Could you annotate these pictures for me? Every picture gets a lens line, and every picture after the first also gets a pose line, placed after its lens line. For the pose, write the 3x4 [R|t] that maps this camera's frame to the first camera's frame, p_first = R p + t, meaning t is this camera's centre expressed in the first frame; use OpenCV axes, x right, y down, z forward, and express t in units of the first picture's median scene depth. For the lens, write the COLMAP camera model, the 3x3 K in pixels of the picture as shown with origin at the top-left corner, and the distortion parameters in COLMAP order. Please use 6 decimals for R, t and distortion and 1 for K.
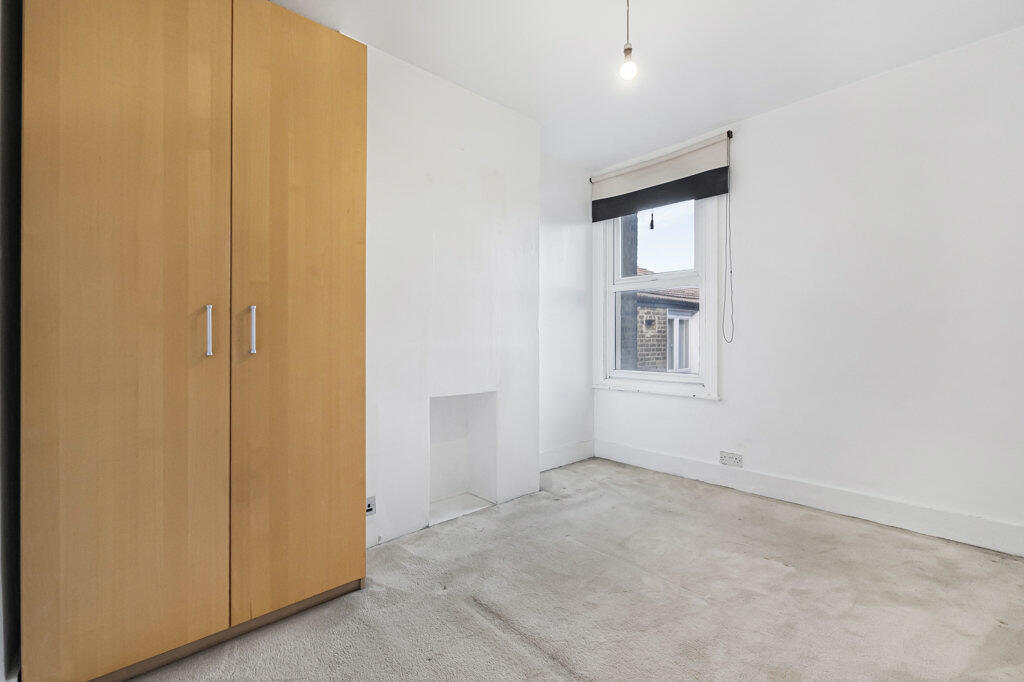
lens RADIAL K [[431.4, 0, 501.6], [0, 431.4, 320.0], [0, 0, 1]] dist [-0.011295, 0.000606]
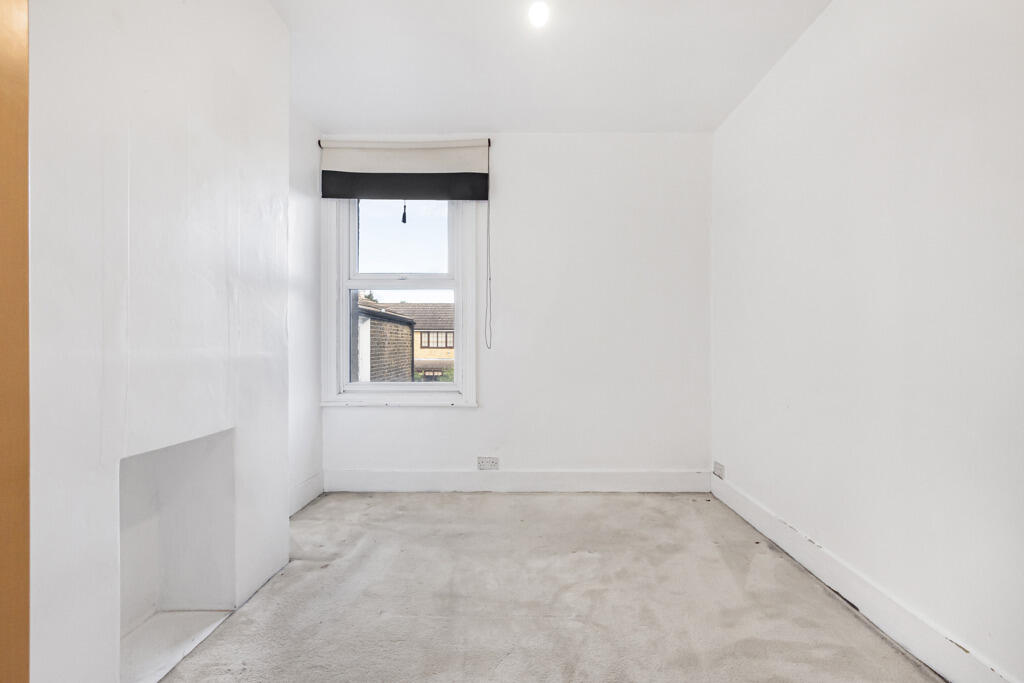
lens RADIAL K [[433.4, 0, 512.0], [0, 433.4, 341.5], [0, 0, 1]] dist [-0.003341, 0.000000]
pose [[0.673804, 0.010962, 0.738829, -0.188042], [-0.034773, 0.999253, 0.016887, 0.015761], [-0.738092, -0.037070, 0.673681, 0.273495]]
